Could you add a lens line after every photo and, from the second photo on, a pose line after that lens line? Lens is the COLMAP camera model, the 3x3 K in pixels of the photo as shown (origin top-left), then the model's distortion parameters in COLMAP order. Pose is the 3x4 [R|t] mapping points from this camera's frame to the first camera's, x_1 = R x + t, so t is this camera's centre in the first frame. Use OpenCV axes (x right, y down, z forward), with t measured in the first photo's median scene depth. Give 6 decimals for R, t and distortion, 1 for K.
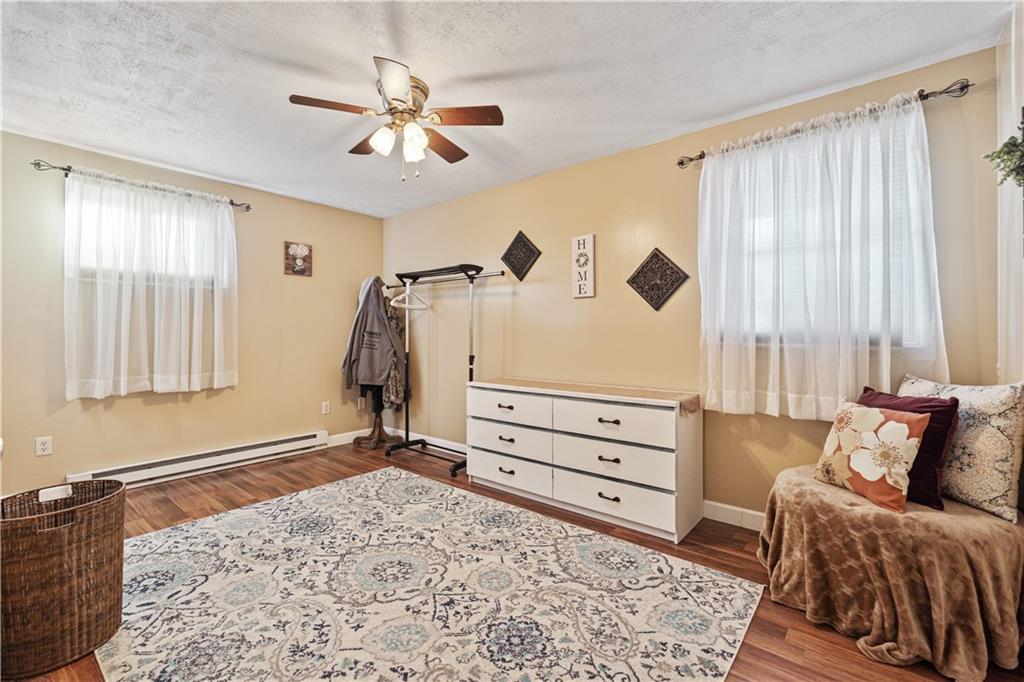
lens RADIAL K [[443.3, 0, 513.9], [0, 443.3, 332.8], [0, 0, 1]] dist [-0.000503, 0.000130]
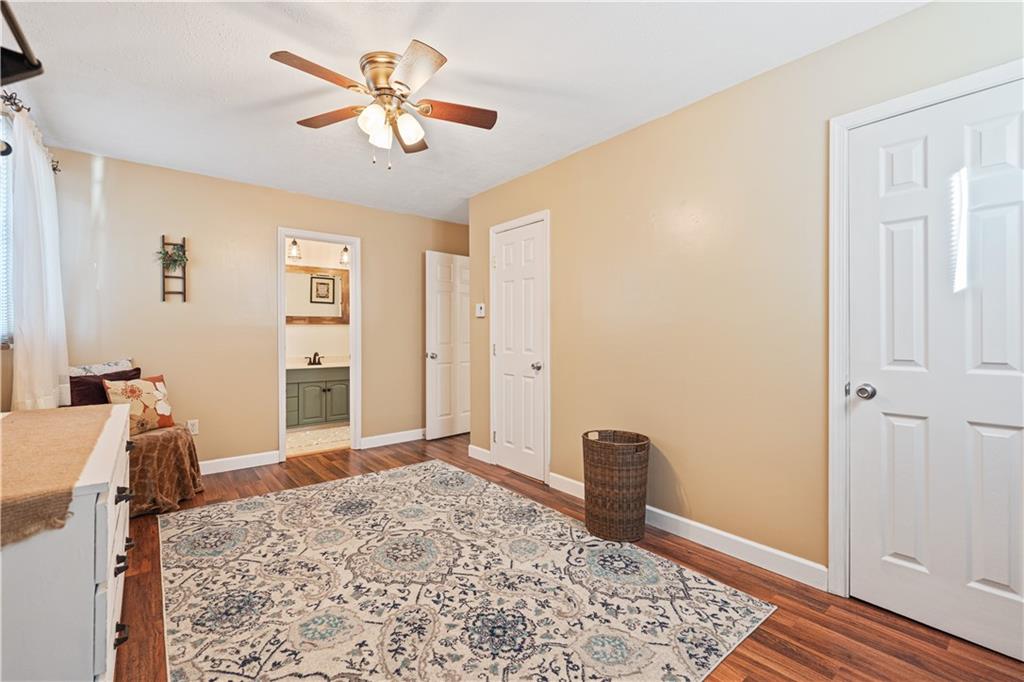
lens RADIAL K [[443.3, 0, 513.9], [0, 443.3, 332.8], [0, 0, 1]] dist [-0.000503, 0.000130]
pose [[-0.981717, -0.002649, 0.190328, -0.703682], [-0.004001, 0.999969, -0.006720, 0.003944], [-0.190304, -0.007358, -0.981698, 1.919736]]
